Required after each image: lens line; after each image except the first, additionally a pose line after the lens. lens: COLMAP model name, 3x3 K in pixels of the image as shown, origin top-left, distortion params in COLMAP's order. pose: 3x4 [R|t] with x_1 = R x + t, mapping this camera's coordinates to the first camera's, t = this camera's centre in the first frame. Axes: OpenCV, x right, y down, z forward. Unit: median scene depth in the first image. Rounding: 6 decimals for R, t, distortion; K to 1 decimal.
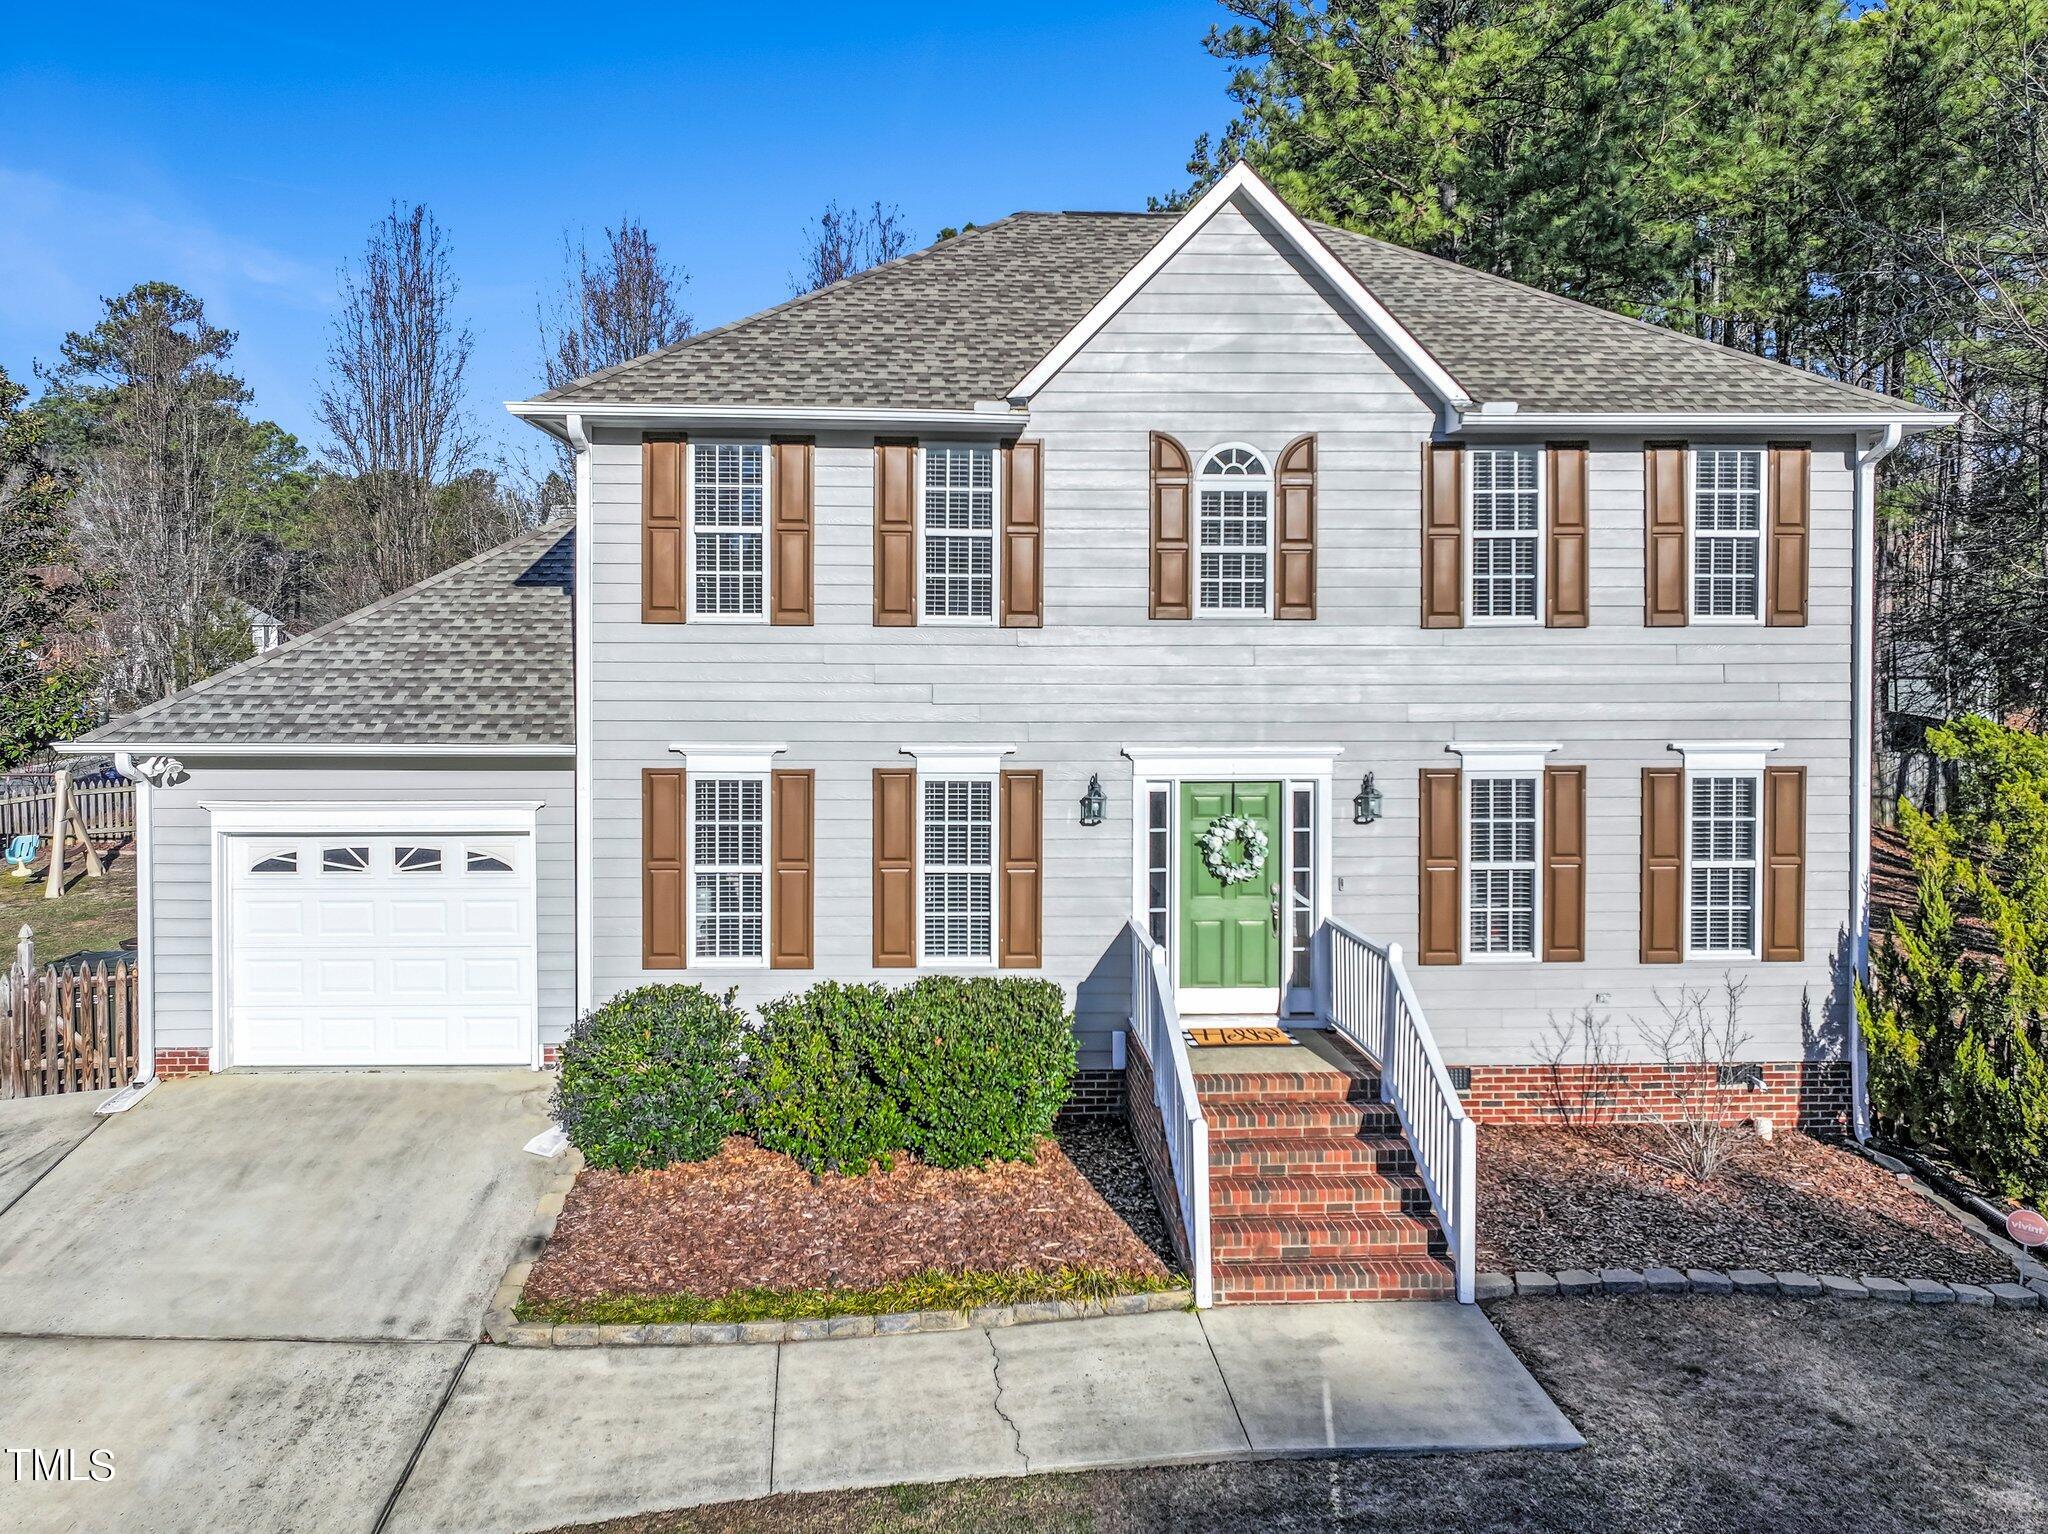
lens RADIAL K [[1458.6, 0, 954.2], [0, 1458.6, 688.8], [0, 0, 1]] dist [-0.004063, 0.010504]
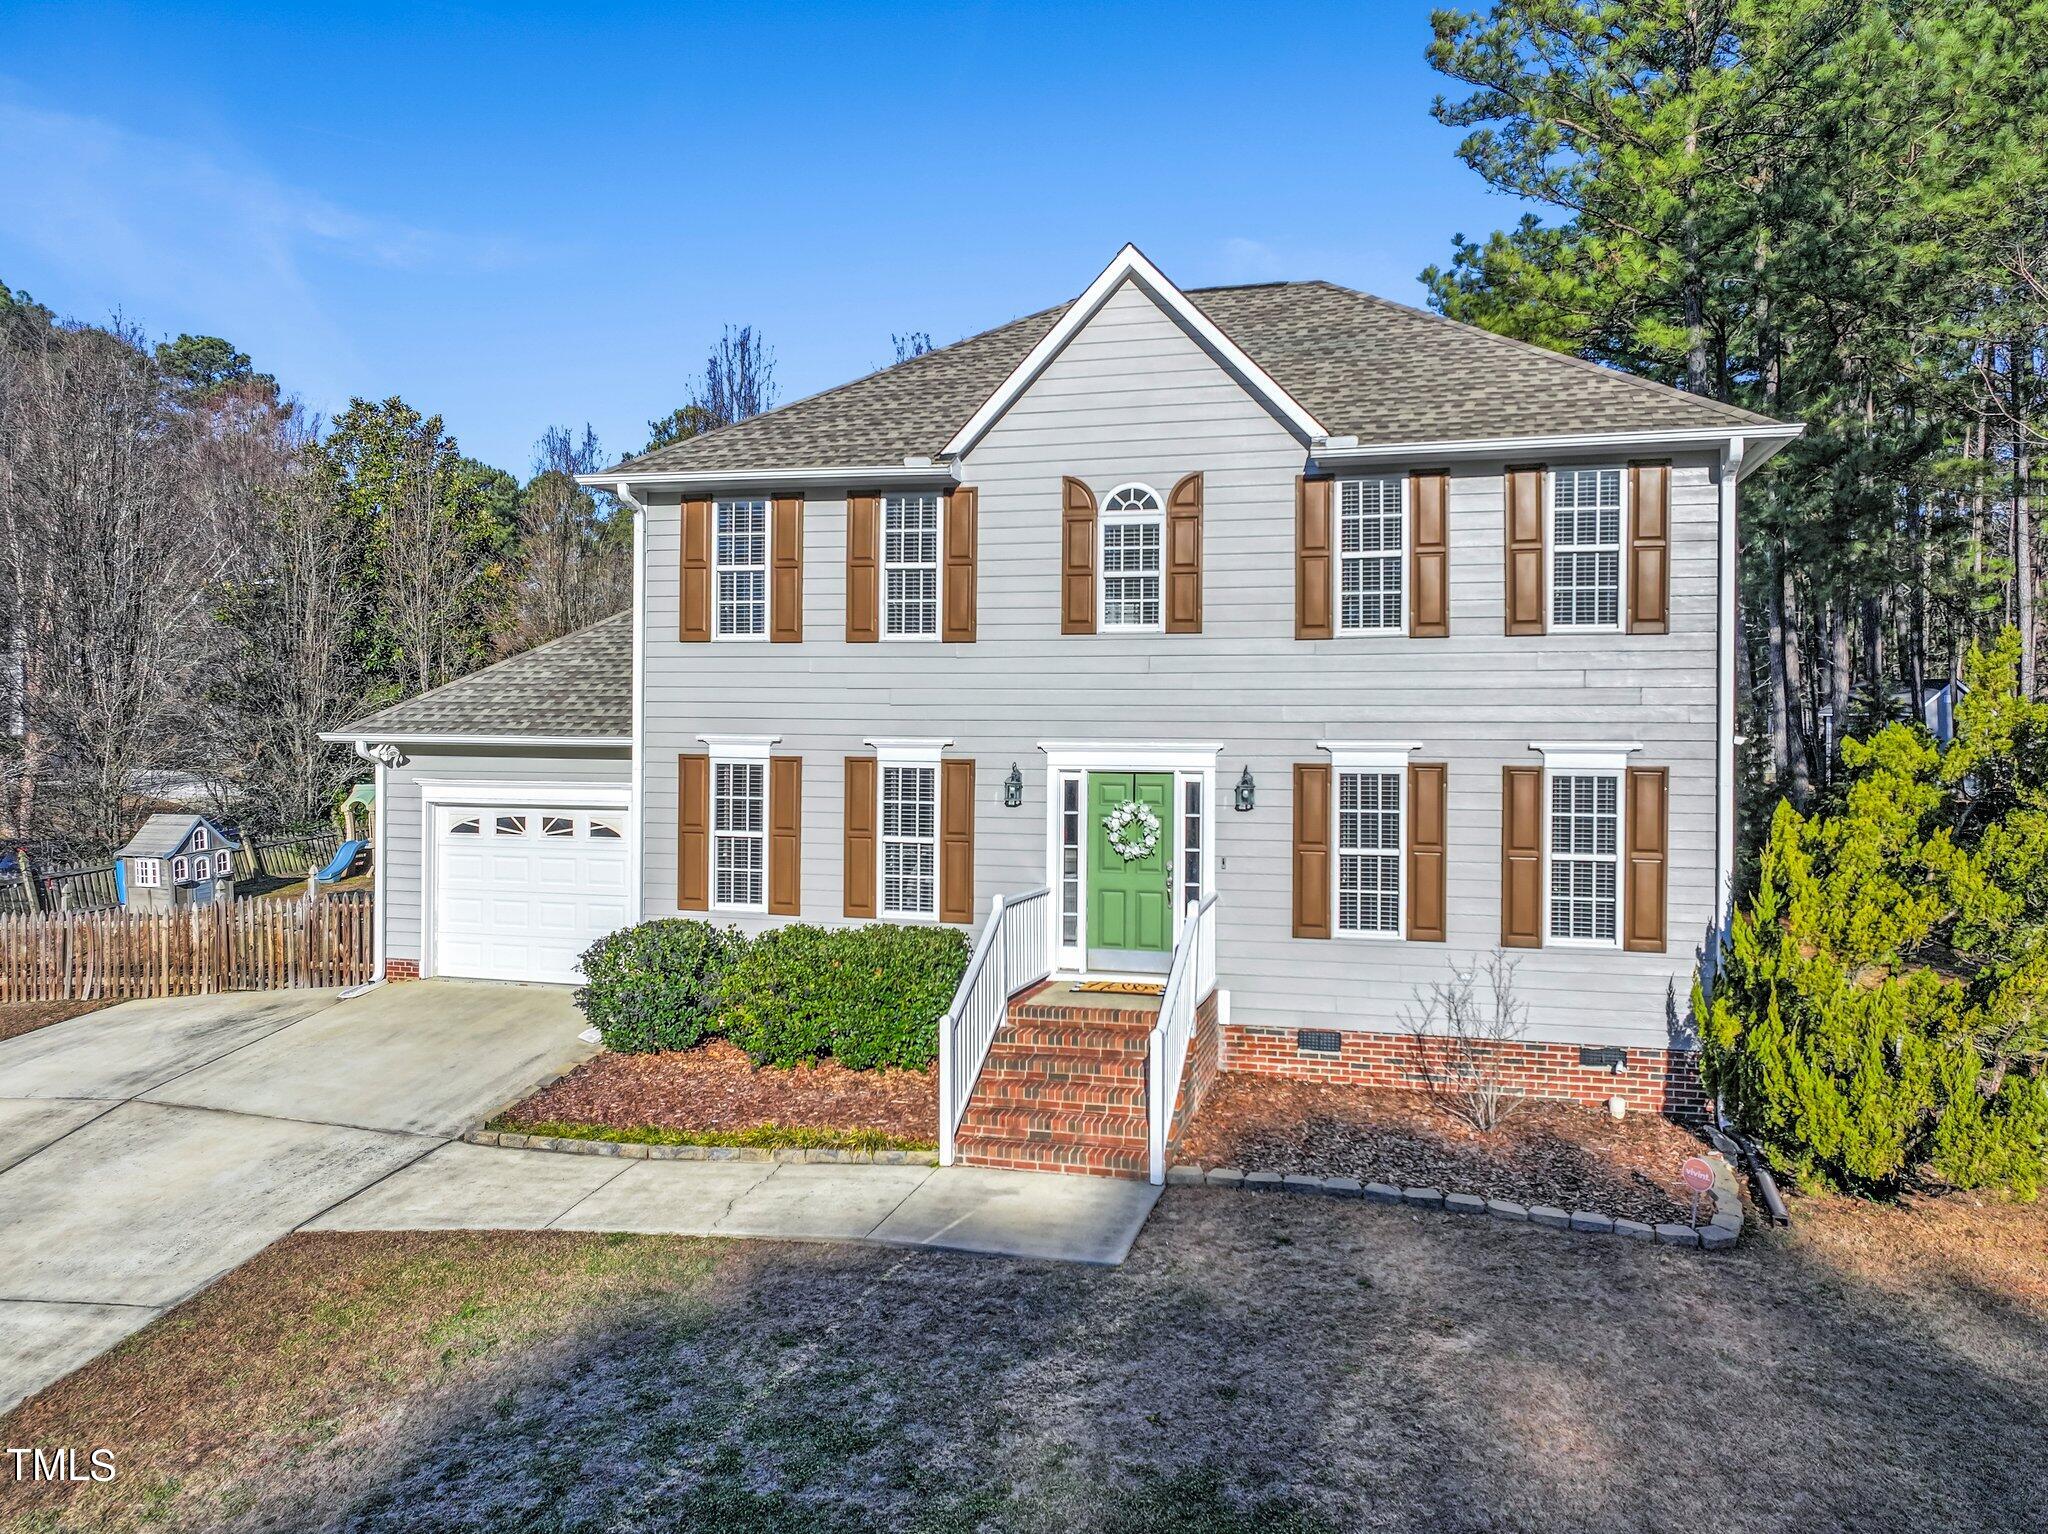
lens RADIAL K [[1425.9, 0, 1036.4], [0, 1425.9, 753.1], [0, 0, 1]] dist [0.009112, -0.017128]
pose [[0.956439, 0.011121, -0.291721, 0.455425], [-0.014609, 0.999845, -0.009781, 0.060990], [0.291567, 0.013616, 0.956454, -0.118879]]
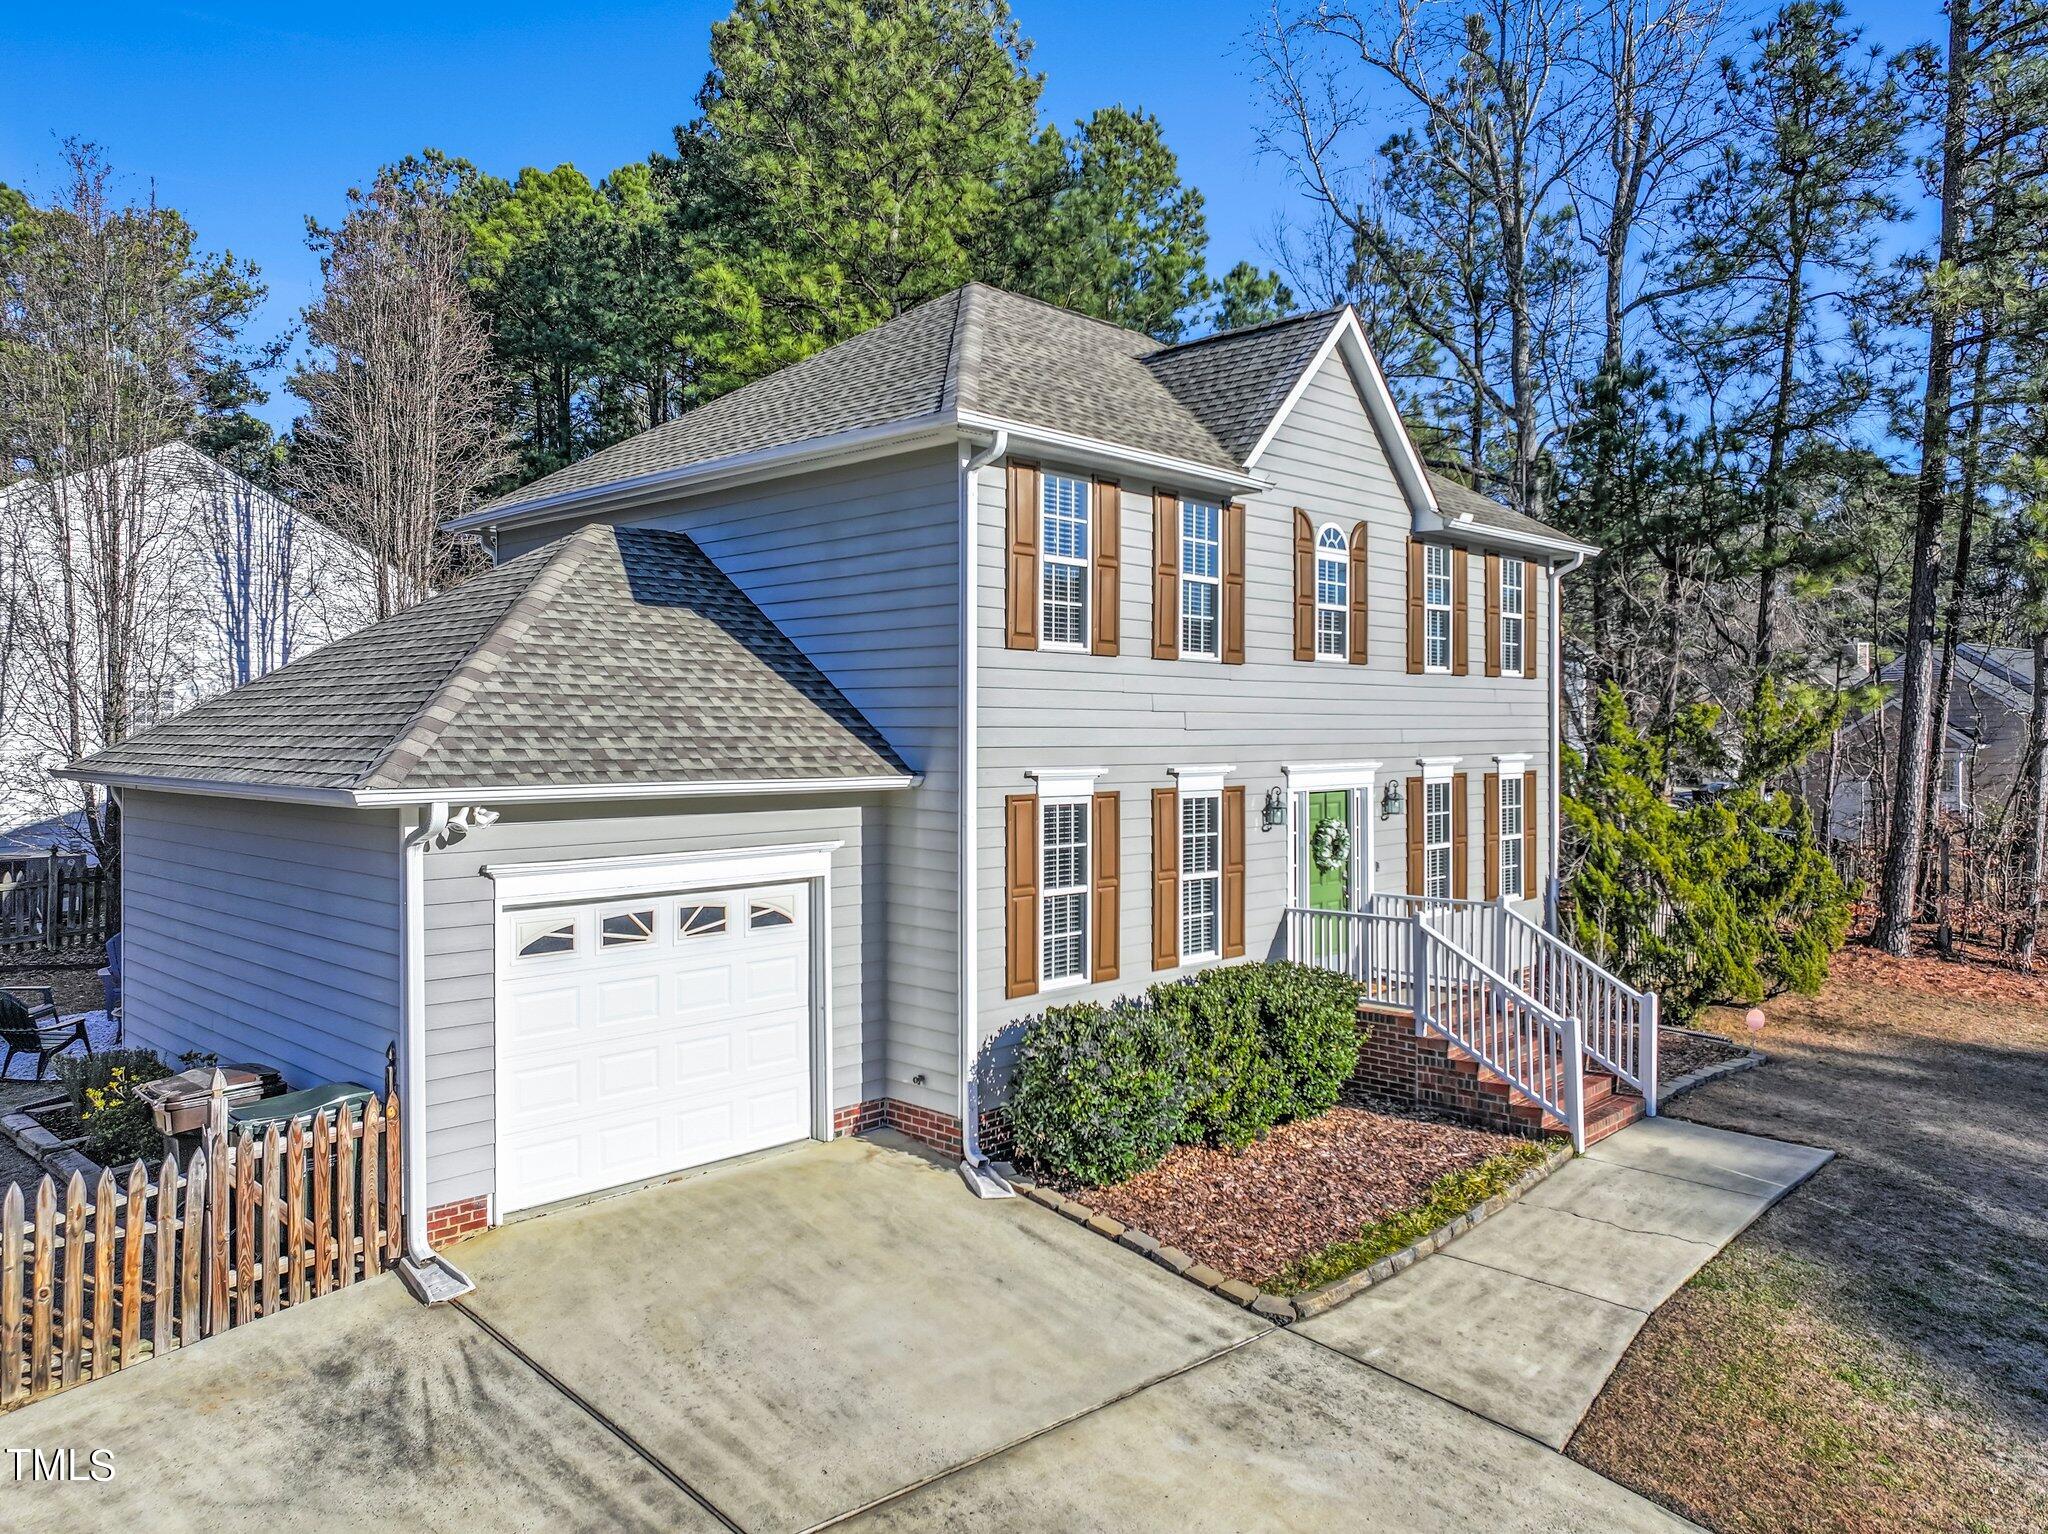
lens RADIAL K [[1469.0, 0, 1020.2], [0, 1469.0, 753.3], [0, 0, 1]] dist [0.001060, 0.003274]
pose [[0.715568, -0.013851, 0.698406, -0.893736], [0.020214, 0.999795, -0.000883, 0.026780], [-0.698250, 0.014749, 0.715702, 0.279365]]
